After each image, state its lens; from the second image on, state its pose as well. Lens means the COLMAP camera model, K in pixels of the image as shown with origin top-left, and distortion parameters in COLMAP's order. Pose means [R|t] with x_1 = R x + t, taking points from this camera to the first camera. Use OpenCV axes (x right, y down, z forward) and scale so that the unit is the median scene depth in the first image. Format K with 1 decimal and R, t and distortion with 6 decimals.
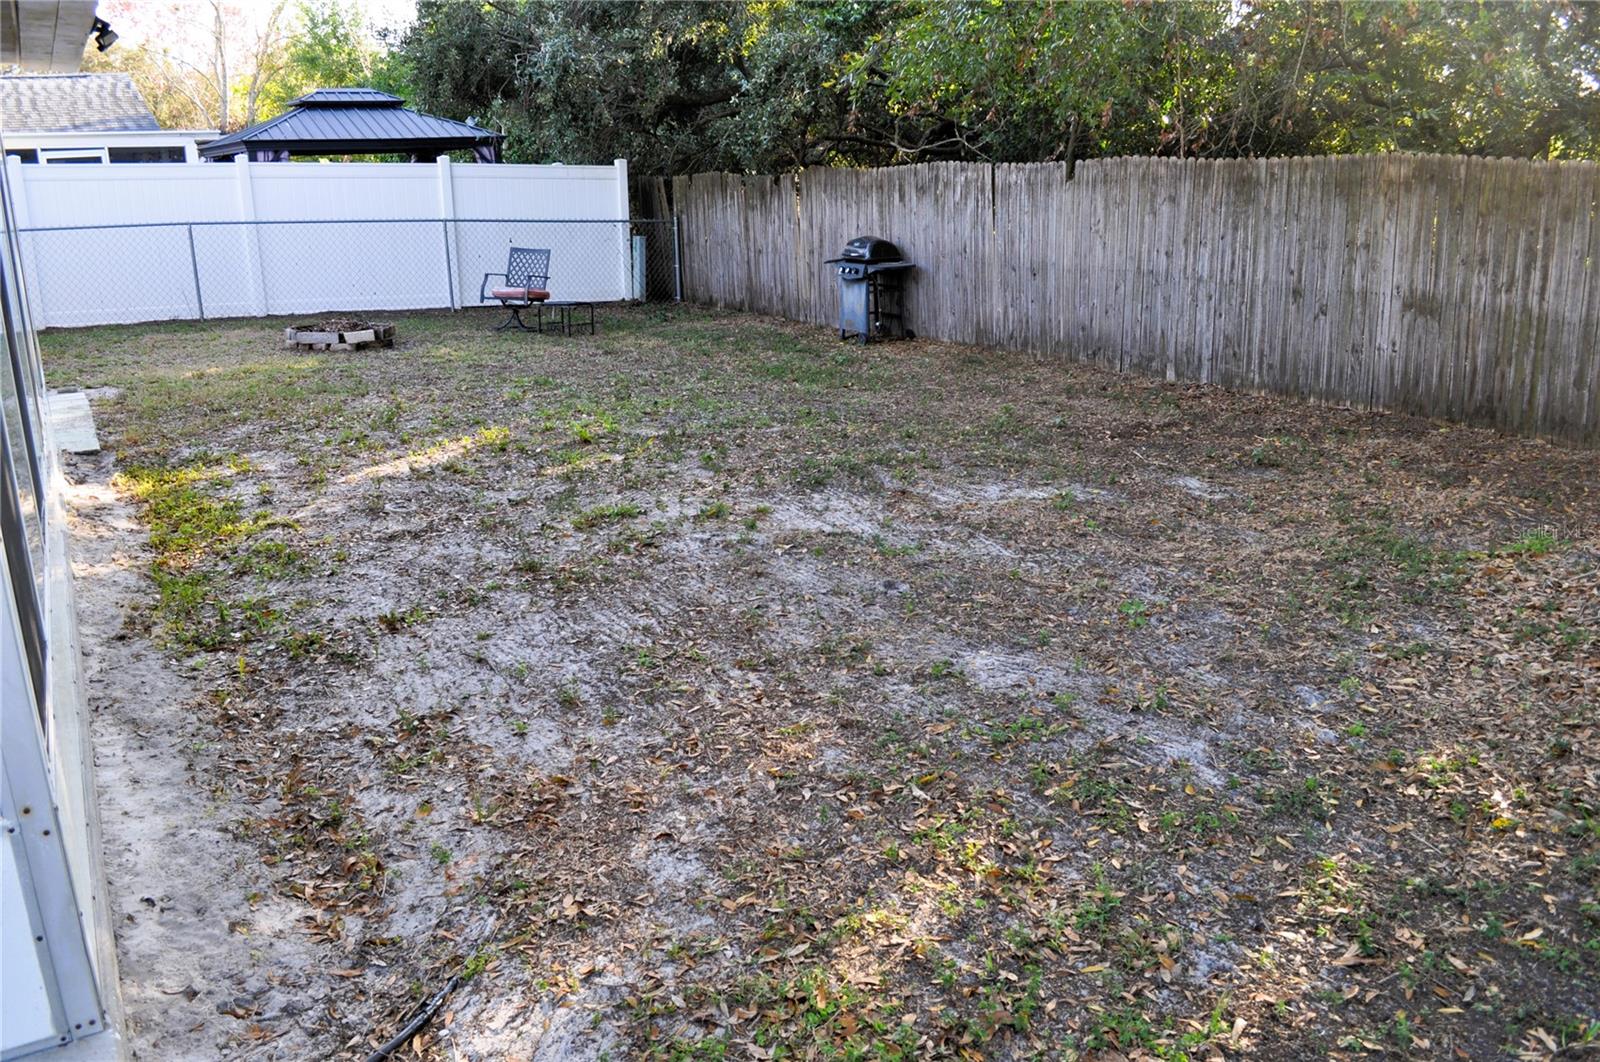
lens RADIAL K [[1266.2, 0, 801.7], [0, 1266.2, 526.7], [0, 0, 1]] dist [-0.083087, 0.011988]
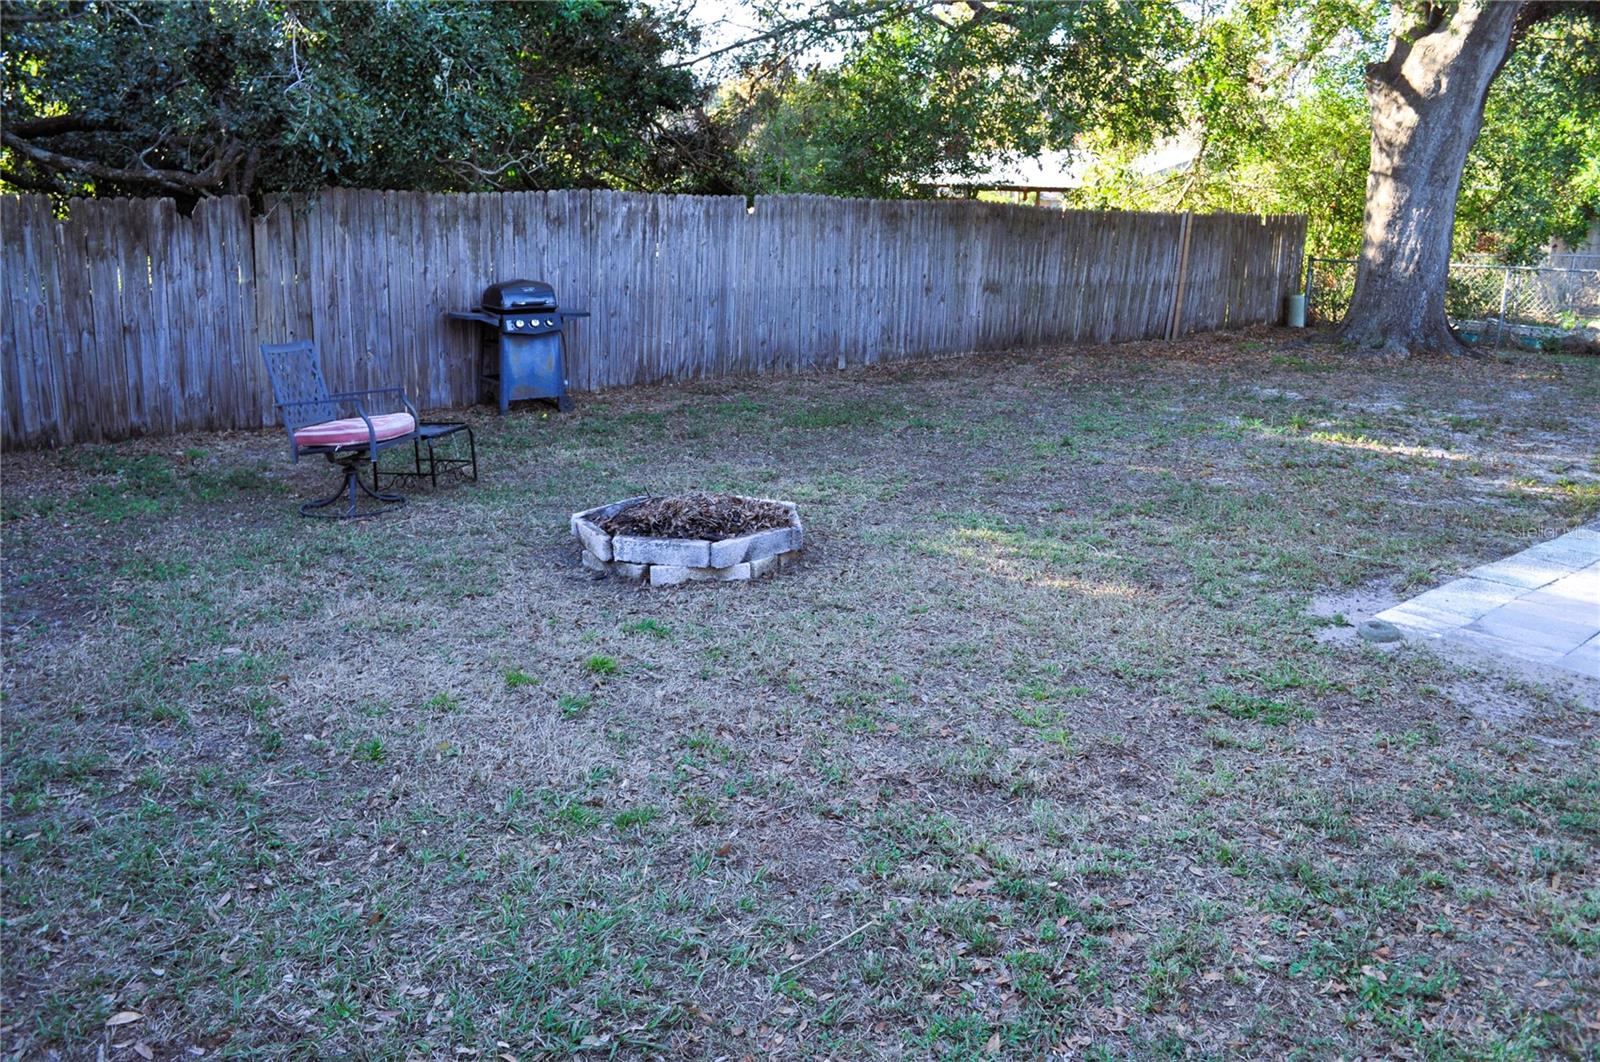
lens RADIAL K [[1266.2, 0, 798.8], [0, 1266.2, 531.2], [0, 0, 1]] dist [-0.083087, 0.011988]
pose [[-0.148691, -0.252860, 0.956009, -1.016214], [0.234444, 0.930180, 0.282492, -0.349835], [-0.960691, 0.266134, -0.079028, 1.230645]]
